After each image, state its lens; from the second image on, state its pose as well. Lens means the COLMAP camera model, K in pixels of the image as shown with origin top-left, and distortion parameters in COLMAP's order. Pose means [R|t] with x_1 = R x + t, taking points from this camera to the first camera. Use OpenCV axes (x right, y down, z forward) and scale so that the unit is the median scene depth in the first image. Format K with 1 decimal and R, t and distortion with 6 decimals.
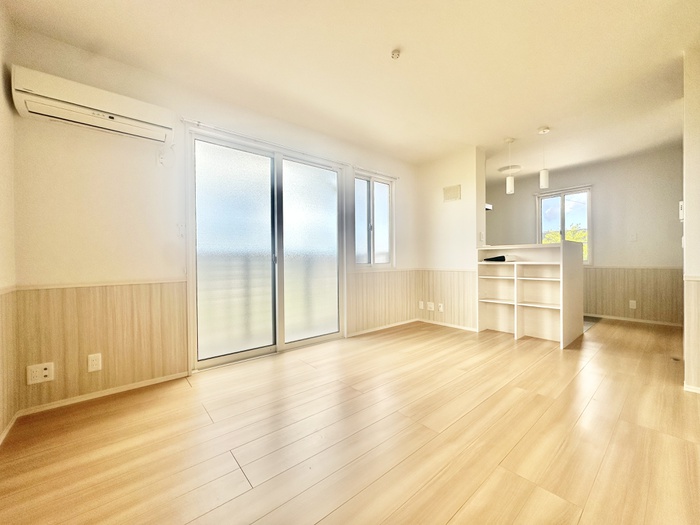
lens RADIAL K [[279.9, 0, 350.0], [0, 279.9, 262.5], [0, 0, 1]] dist [-0.002553, -0.000127]
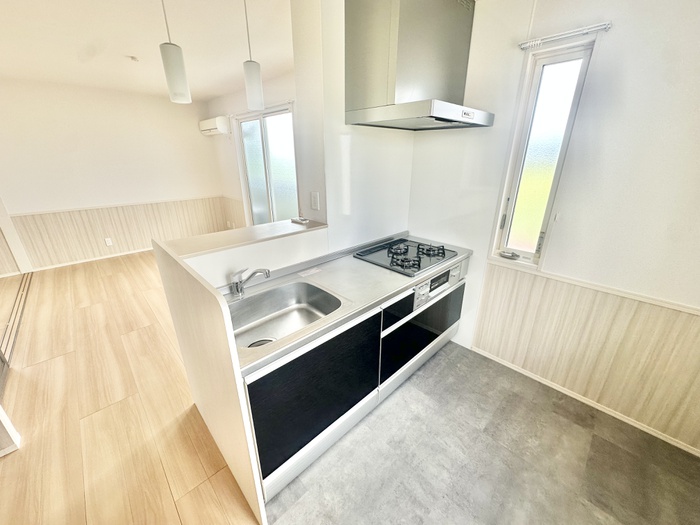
lens RADIAL K [[279.9, 0, 350.0], [0, 279.9, 262.5], [0, 0, 1]] dist [-0.002553, -0.000127]
pose [[0.062179, 0.365165, -0.928864, 2.393960], [-0.001880, 0.930706, 0.365764, -0.421086], [0.998063, -0.020996, 0.058557, 2.522195]]
